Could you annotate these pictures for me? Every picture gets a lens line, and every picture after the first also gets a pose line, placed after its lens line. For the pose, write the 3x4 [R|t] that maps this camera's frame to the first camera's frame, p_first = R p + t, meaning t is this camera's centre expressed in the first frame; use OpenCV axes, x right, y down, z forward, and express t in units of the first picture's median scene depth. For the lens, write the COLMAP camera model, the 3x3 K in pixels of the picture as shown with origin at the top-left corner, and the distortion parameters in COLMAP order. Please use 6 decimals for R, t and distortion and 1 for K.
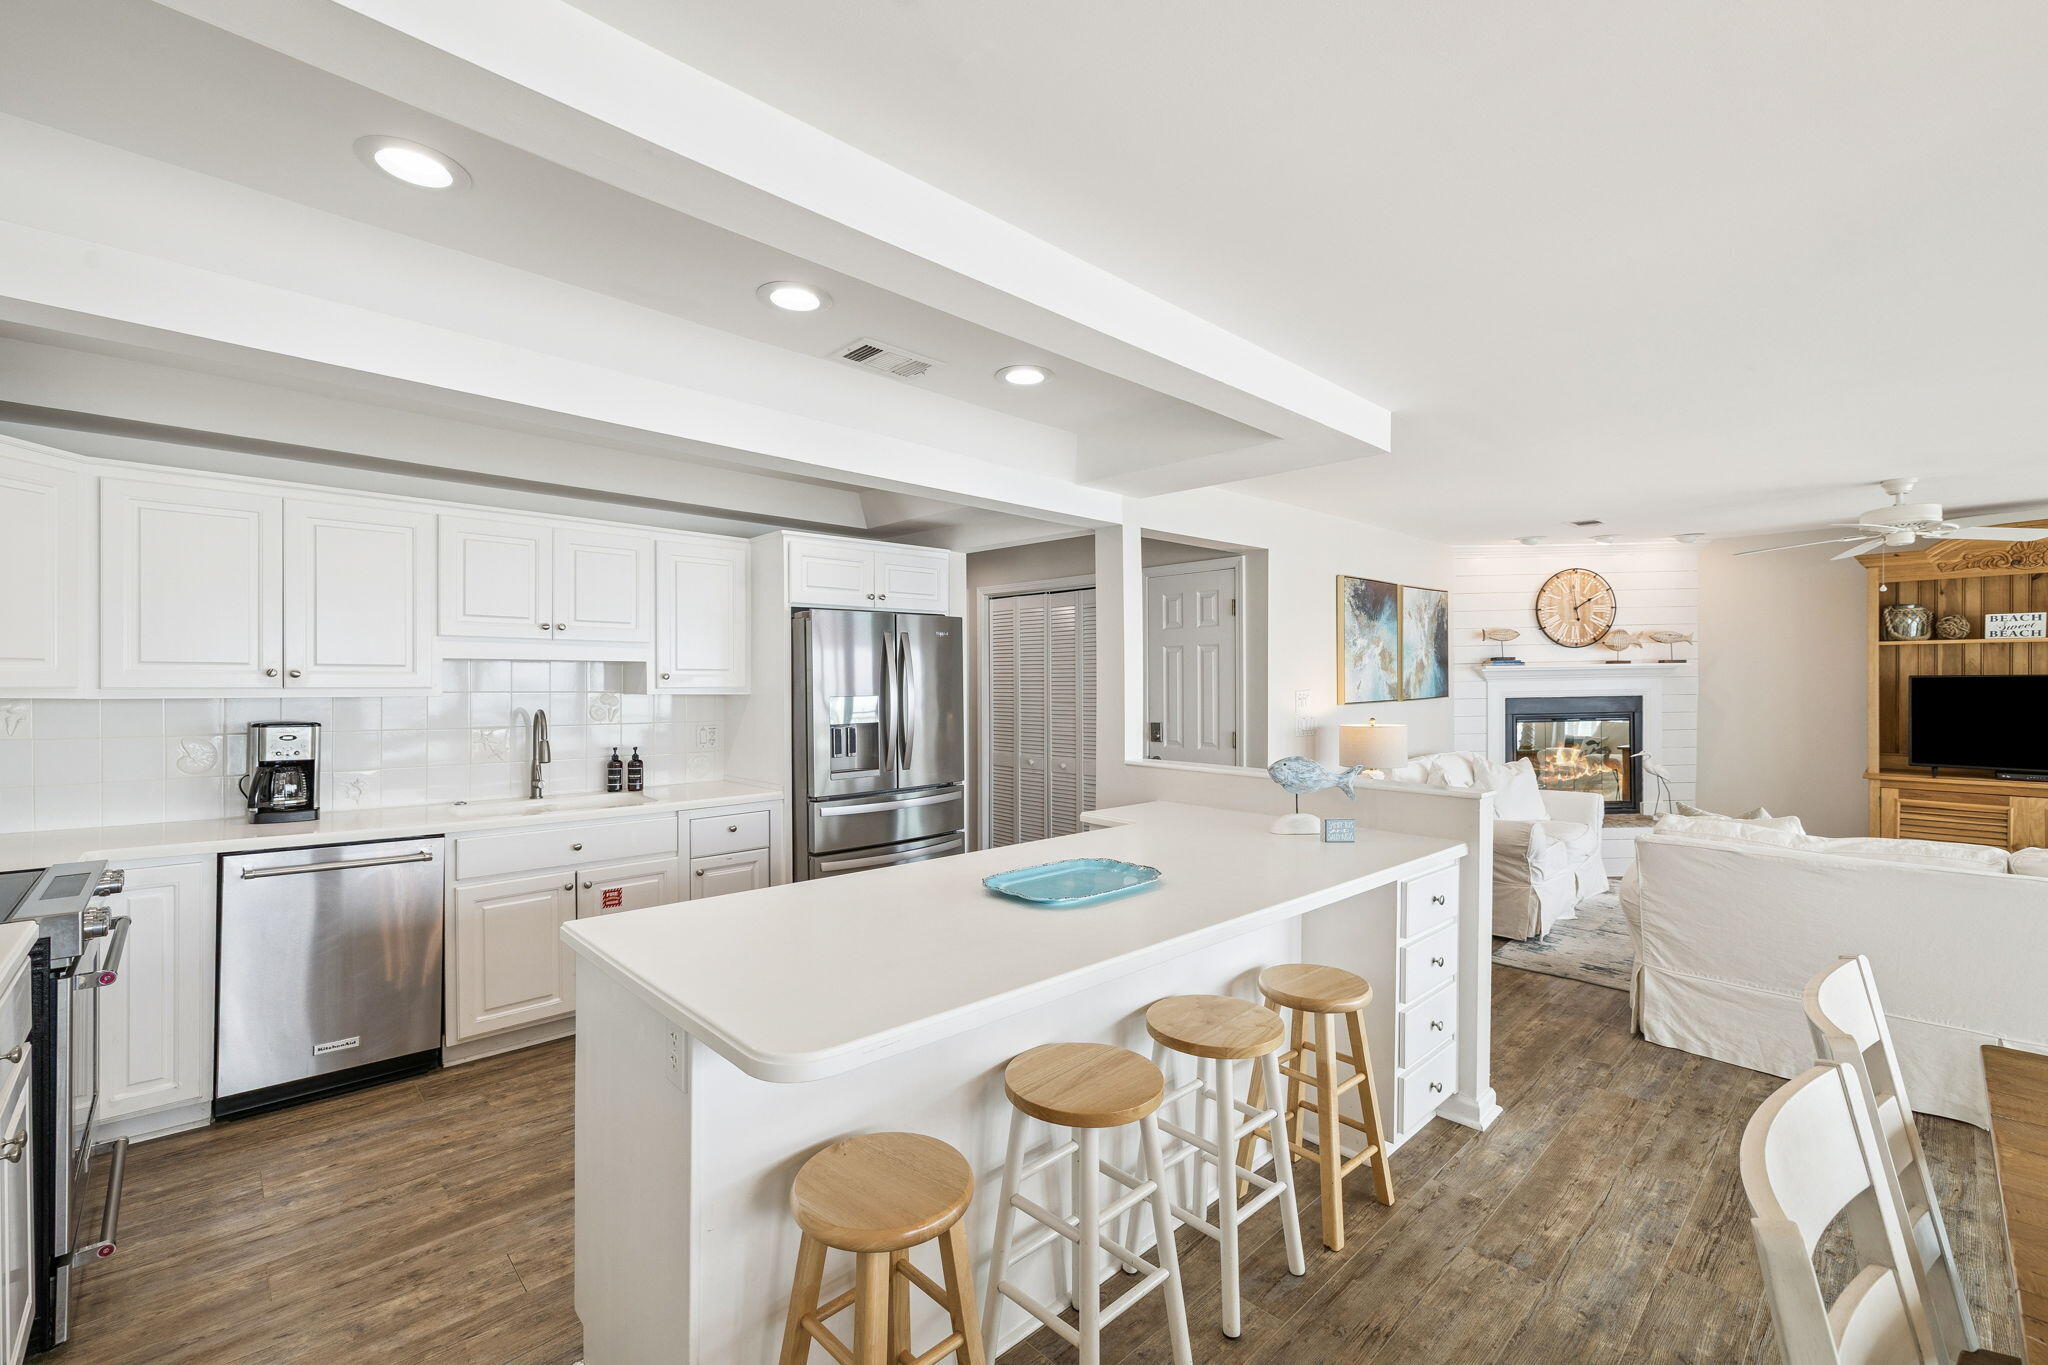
lens RADIAL K [[856.5, 0, 1017.5], [0, 856.5, 687.0], [0, 0, 1]] dist [0.000141, -0.001081]
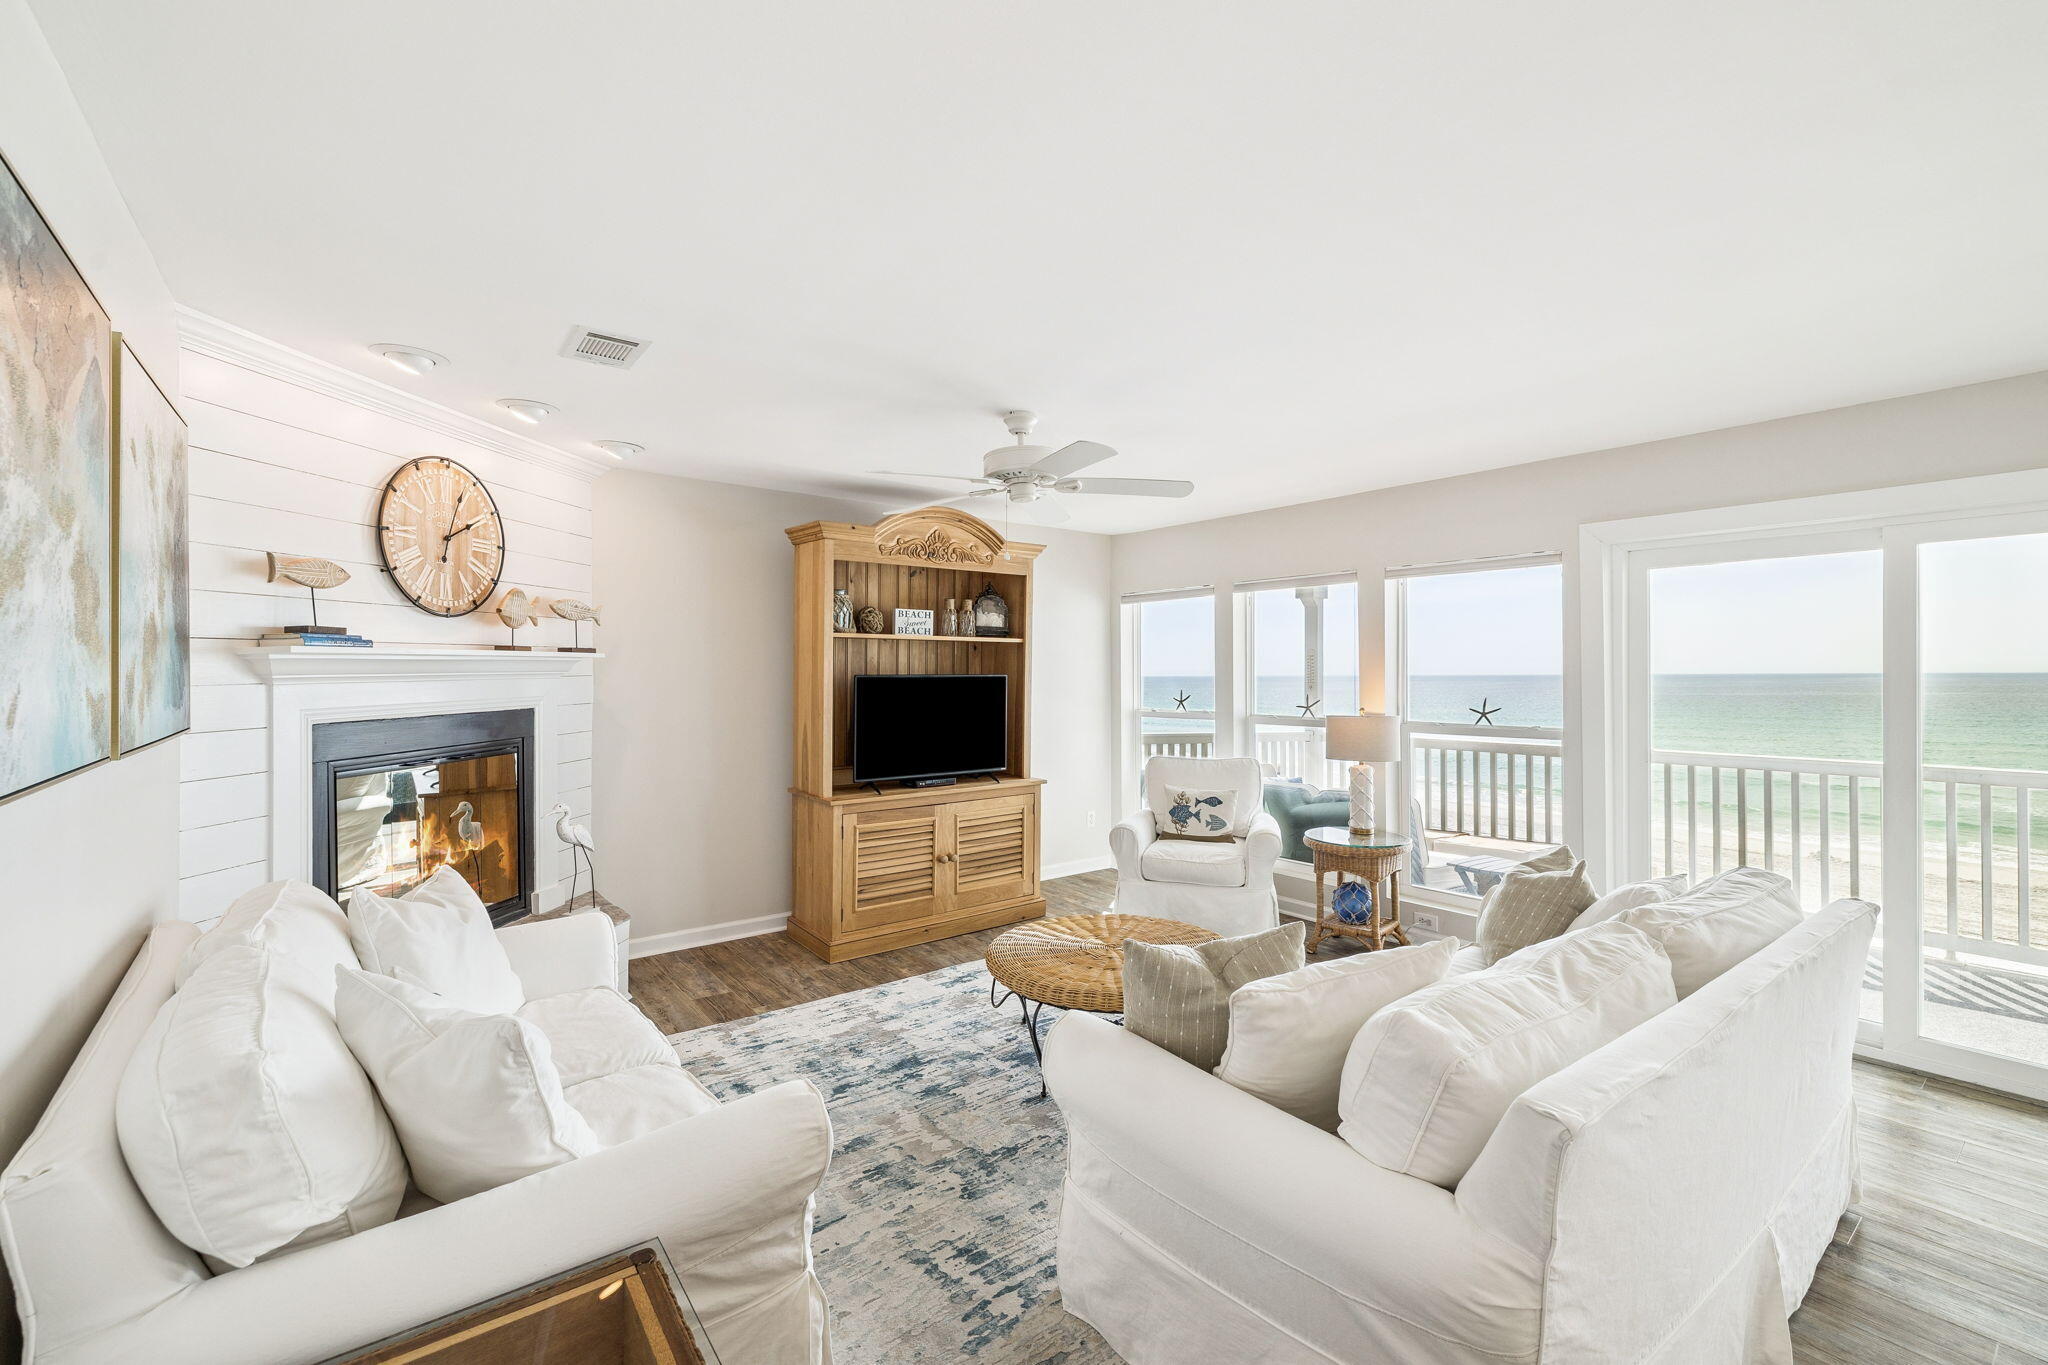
lens RADIAL K [[856.5, 0, 1022.2], [0, 856.5, 672.6], [0, 0, 1]] dist [0.000141, -0.001081]
pose [[0.100581, 0.007383, 0.994901, 0.247191], [0.010237, 0.999912, -0.008455, -0.007112], [-0.994876, 0.011036, 0.100497, 0.810531]]
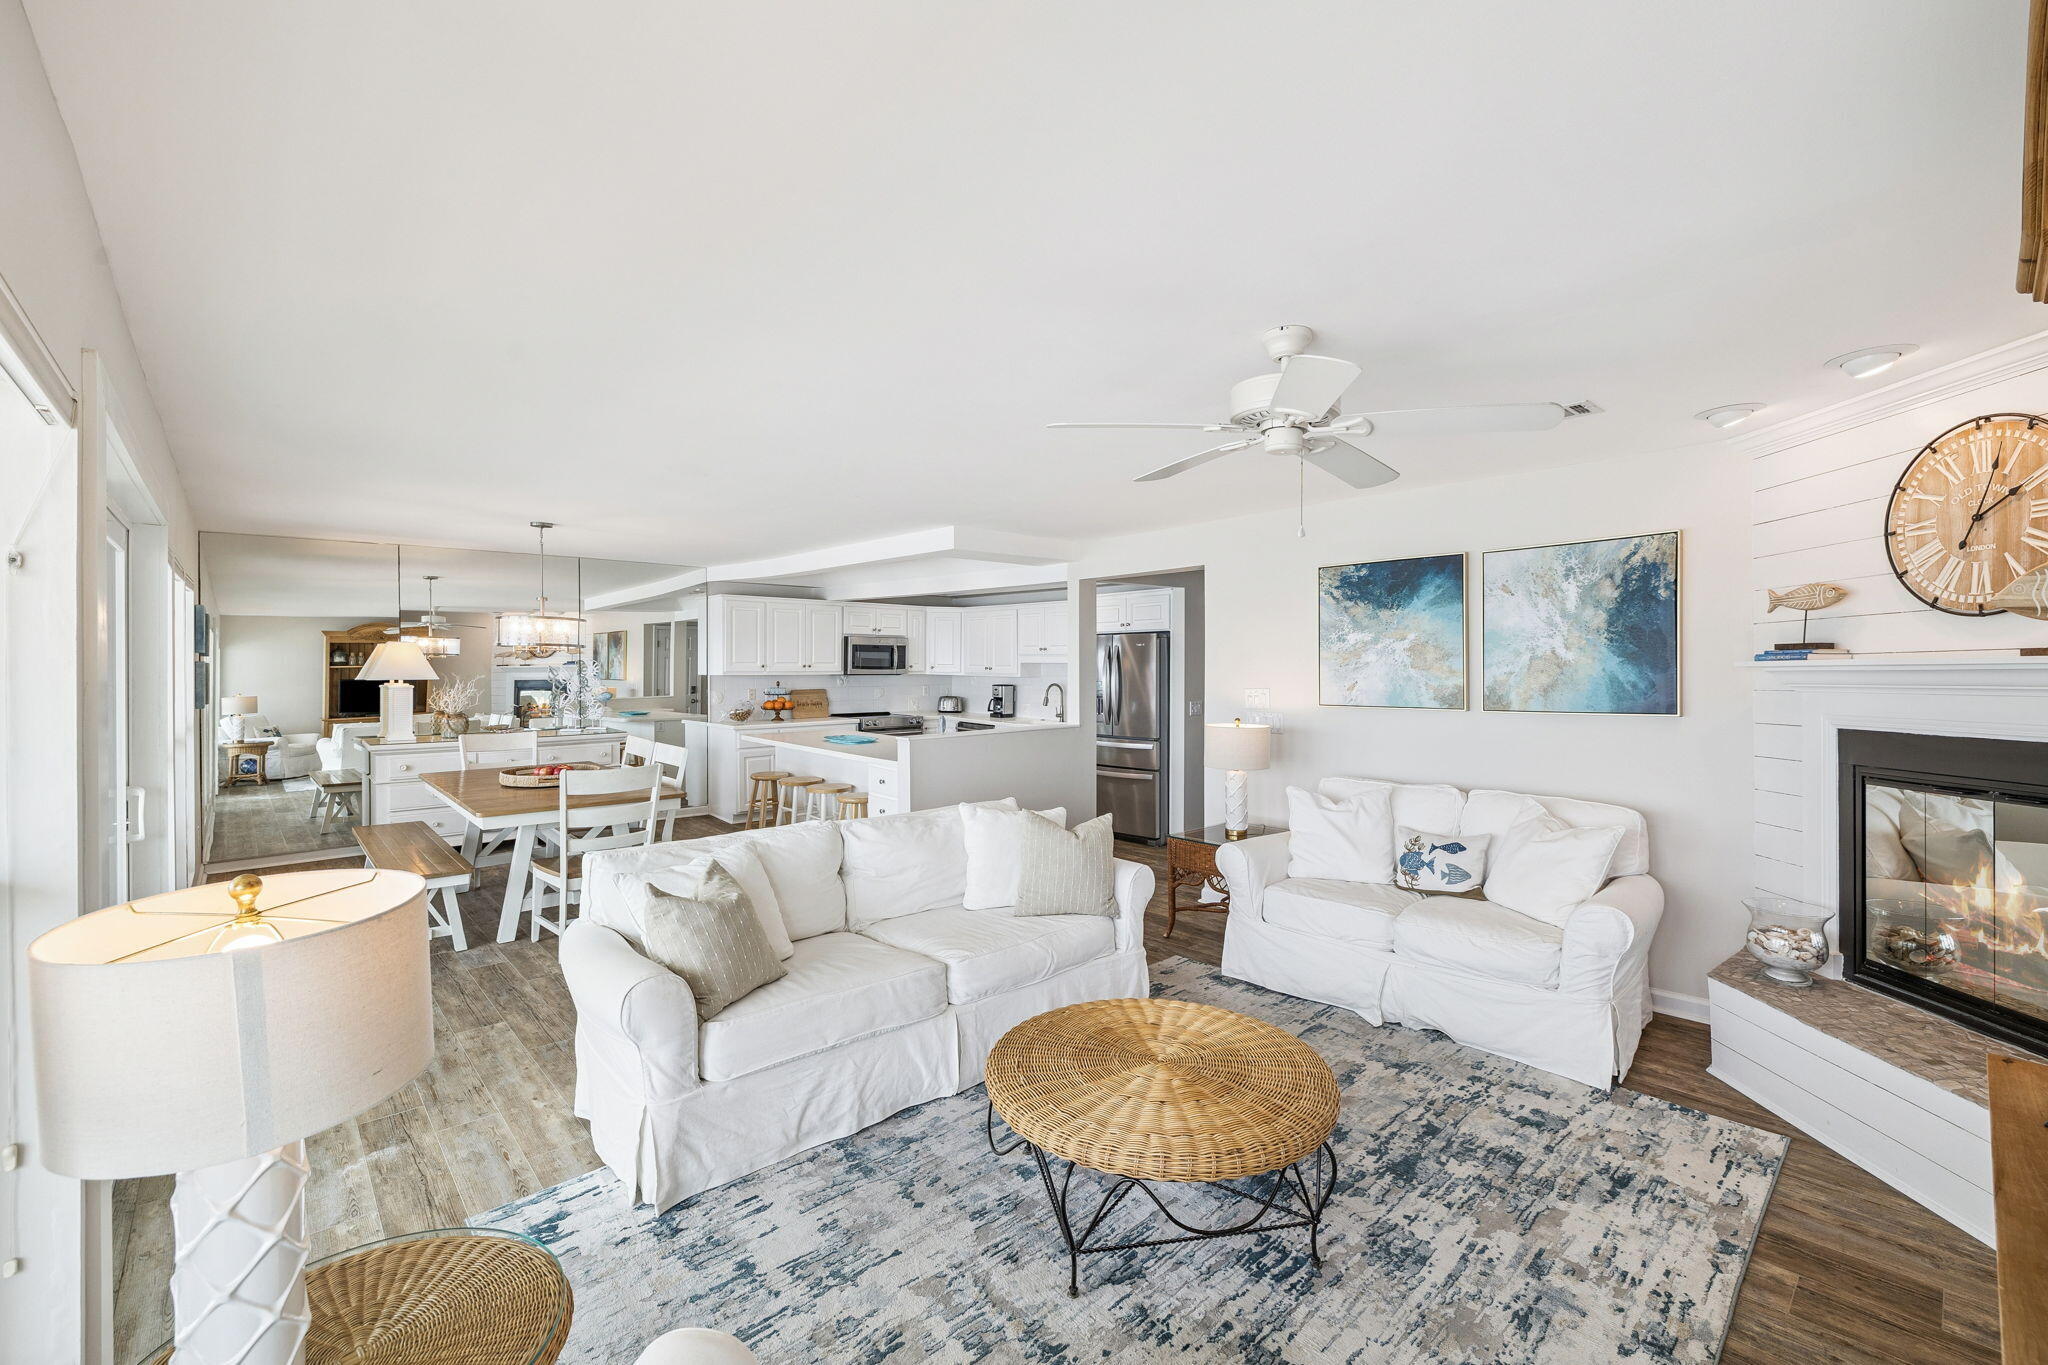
lens RADIAL K [[856.5, 0, 1031.7], [0, 856.5, 666.8], [0, 0, 1]] dist [0.000141, -0.001081]
pose [[-0.009548, 0.007611, -0.999925, 1.390359], [-0.007840, 0.999940, 0.007686, -0.028586], [0.999924, 0.007913, -0.009487, 0.740569]]
